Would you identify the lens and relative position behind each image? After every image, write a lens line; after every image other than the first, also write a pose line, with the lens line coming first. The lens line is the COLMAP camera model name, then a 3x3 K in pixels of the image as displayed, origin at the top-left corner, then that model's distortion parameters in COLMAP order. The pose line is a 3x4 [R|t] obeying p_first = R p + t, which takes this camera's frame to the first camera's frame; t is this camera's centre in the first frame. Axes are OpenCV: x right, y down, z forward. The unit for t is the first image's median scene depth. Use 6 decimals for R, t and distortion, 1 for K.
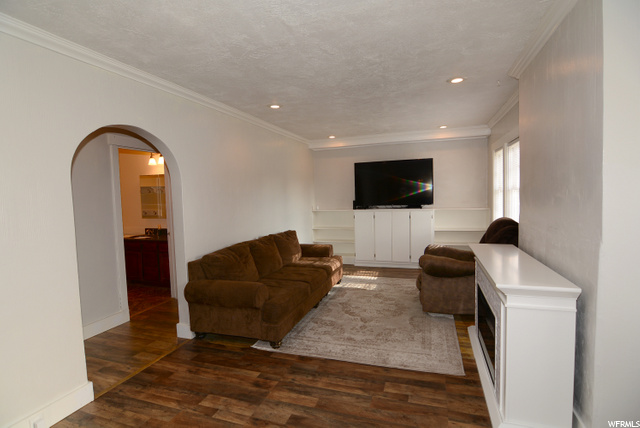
lens RADIAL K [[318.1, 0, 316.6], [0, 318.1, 215.8], [0, 0, 1]] dist [-0.015619, -0.007254]
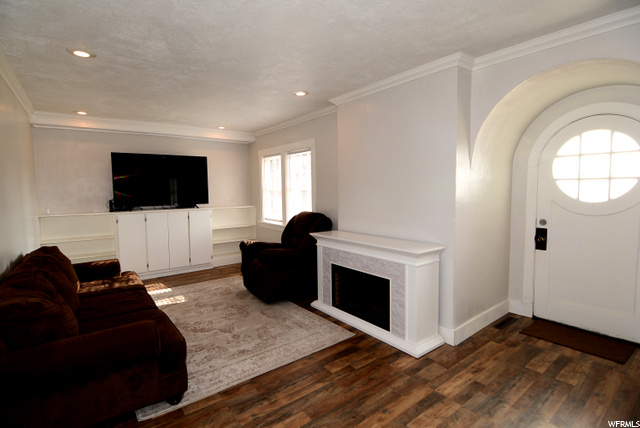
lens RADIAL K [[318.1, 0, 321.9], [0, 318.1, 211.1], [0, 0, 1]] dist [-0.015619, -0.007254]
pose [[0.546037, -0.034618, 0.837046, -0.461222], [0.051581, 0.998639, 0.007653, -0.002604], [-0.836172, 0.038997, 0.547079, 0.281742]]
